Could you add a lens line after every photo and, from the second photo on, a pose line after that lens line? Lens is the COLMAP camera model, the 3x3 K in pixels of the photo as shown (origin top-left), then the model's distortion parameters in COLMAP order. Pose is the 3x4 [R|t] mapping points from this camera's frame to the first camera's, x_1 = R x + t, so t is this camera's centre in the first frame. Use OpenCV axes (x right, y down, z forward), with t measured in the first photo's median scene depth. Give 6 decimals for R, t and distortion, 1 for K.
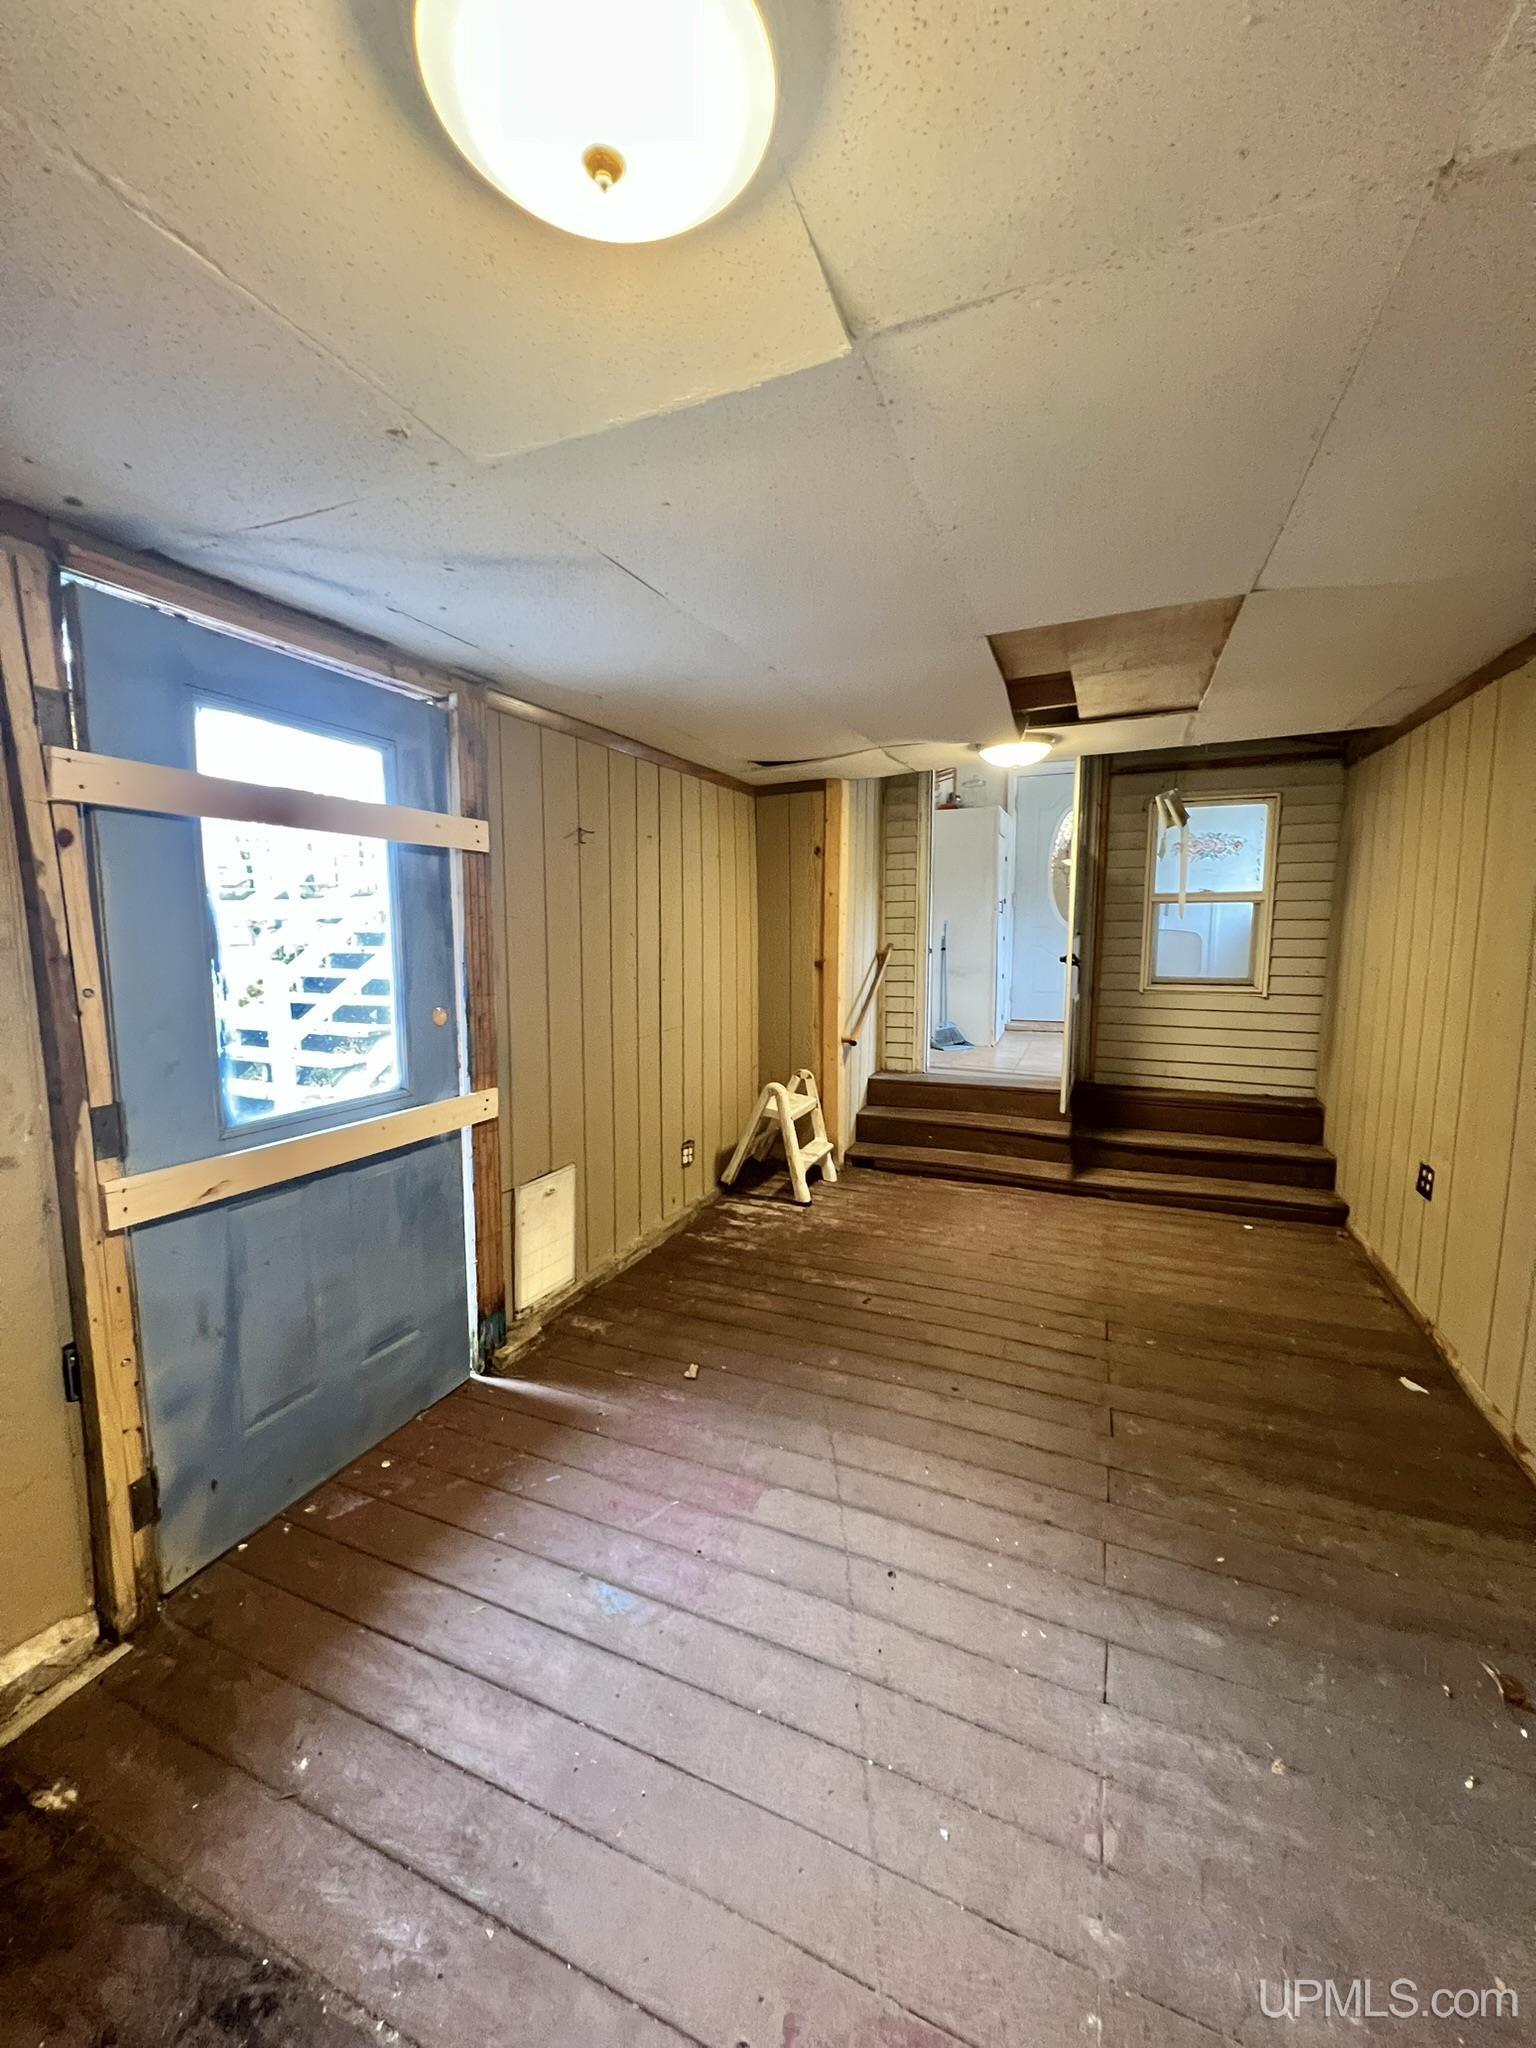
lens RADIAL K [[812.3, 0, 769.3], [0, 812.3, 1021.3], [0, 0, 1]] dist [0.001208, 0.000018]
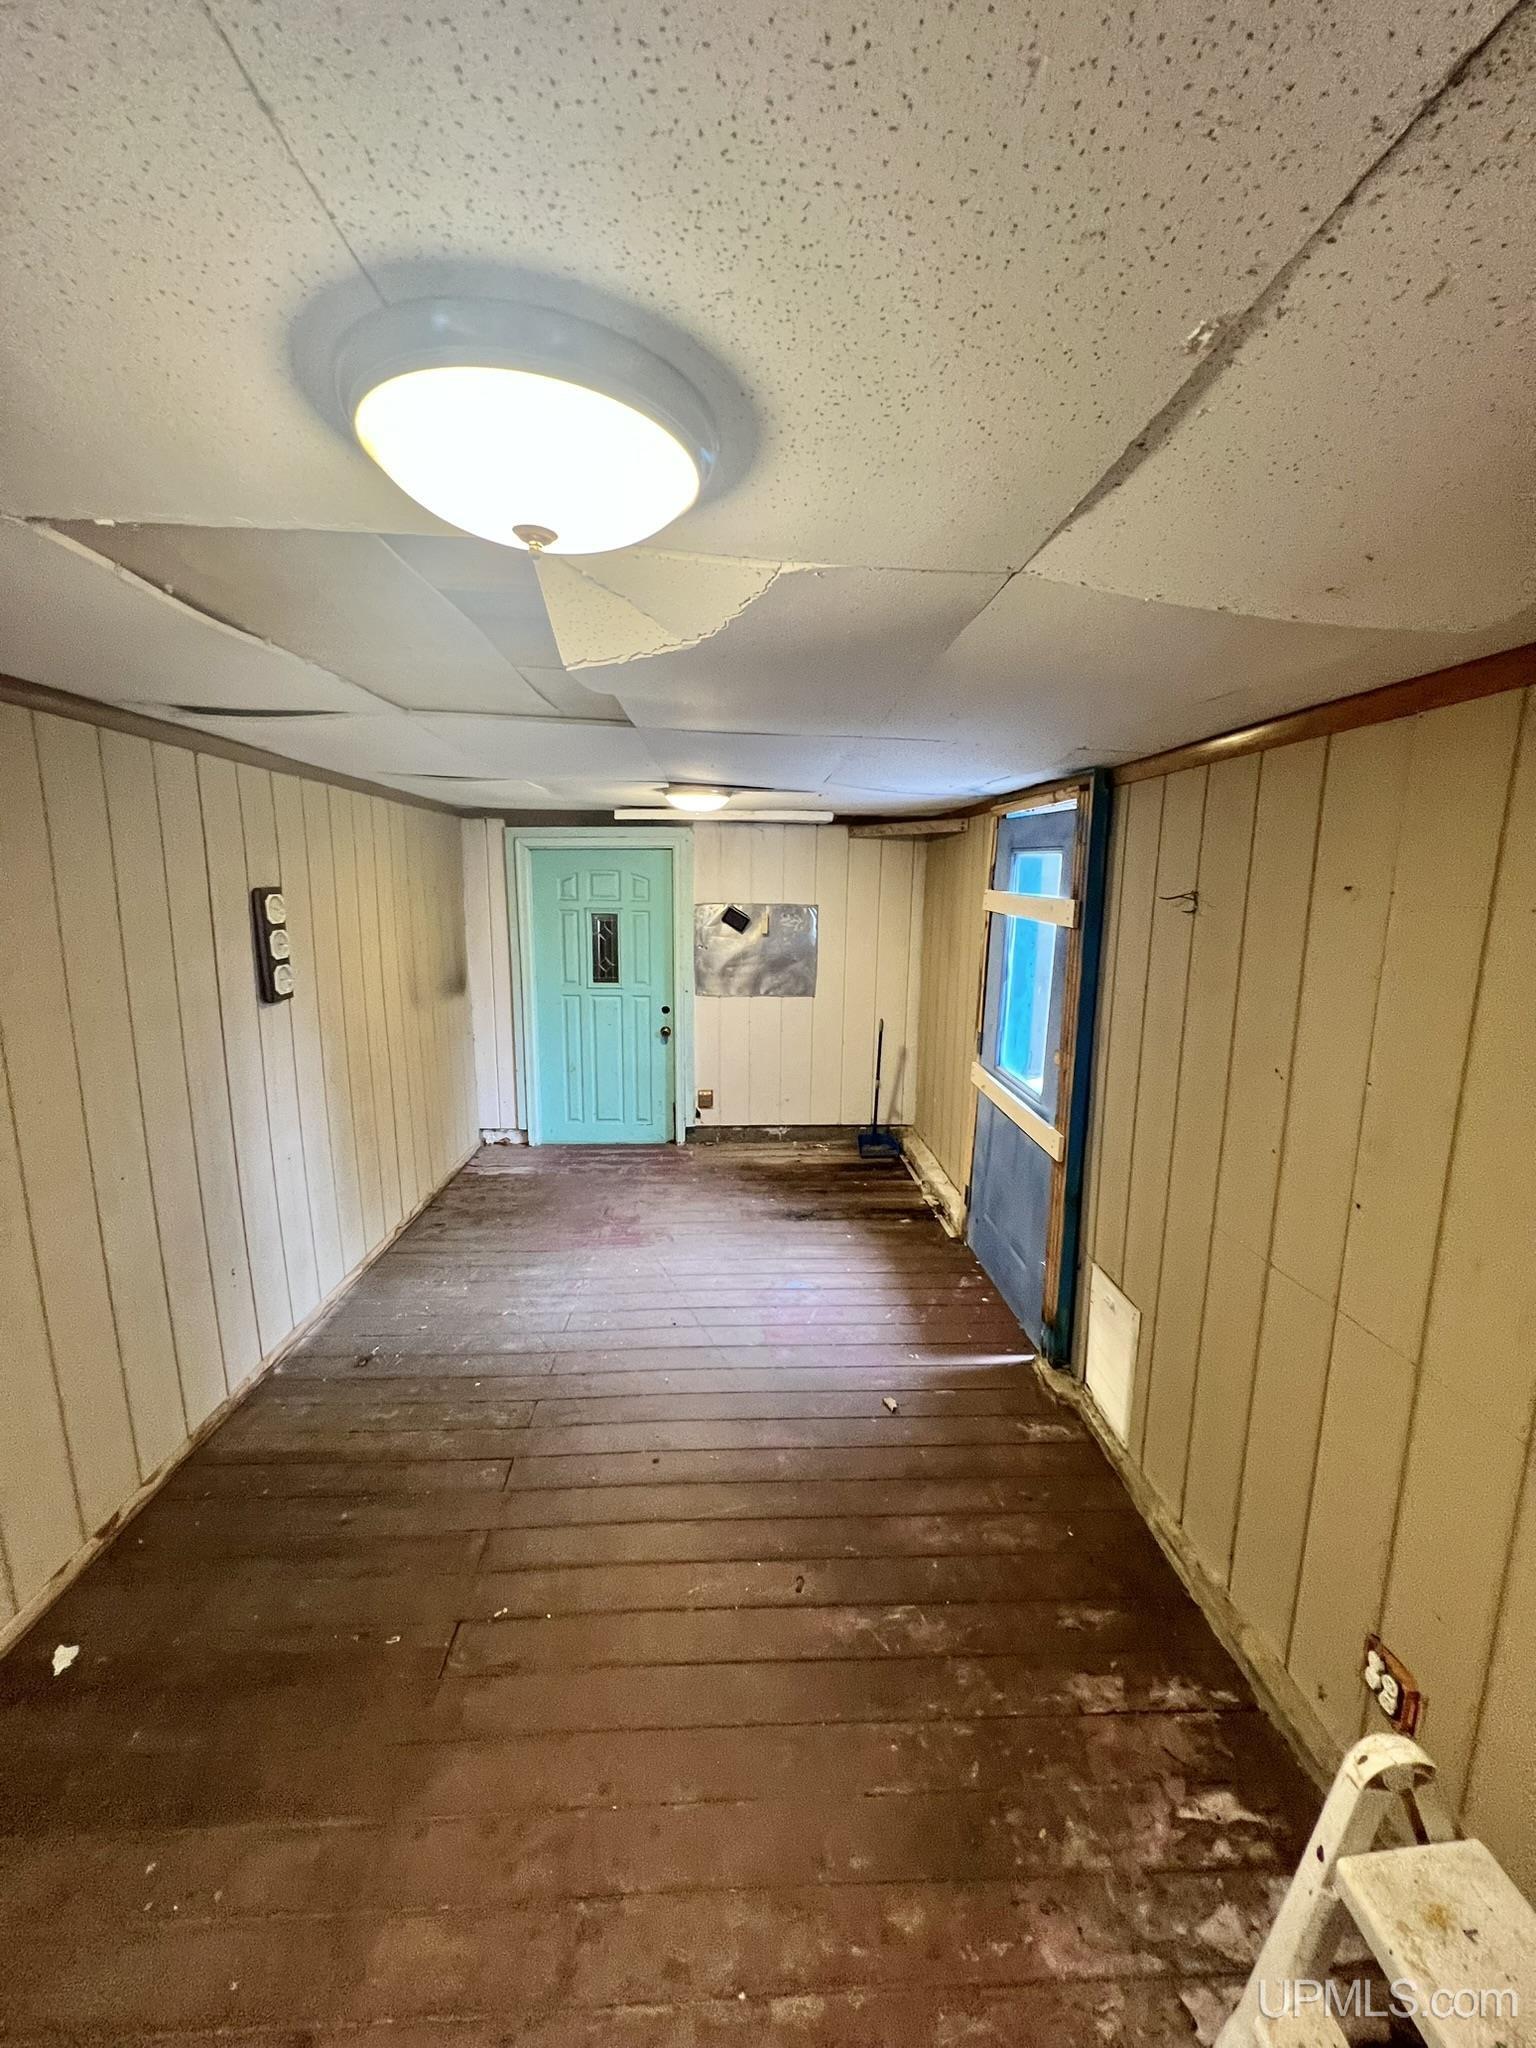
lens RADIAL K [[812.3, 0, 775.6], [0, 812.3, 1017.0], [0, 0, 1]] dist [0.001208, 0.000018]
pose [[-0.899961, 0.063644, -0.431299, 0.486754], [-0.068522, 0.956342, 0.284102, -0.365862], [0.430551, 0.285234, -0.856310, 1.740941]]
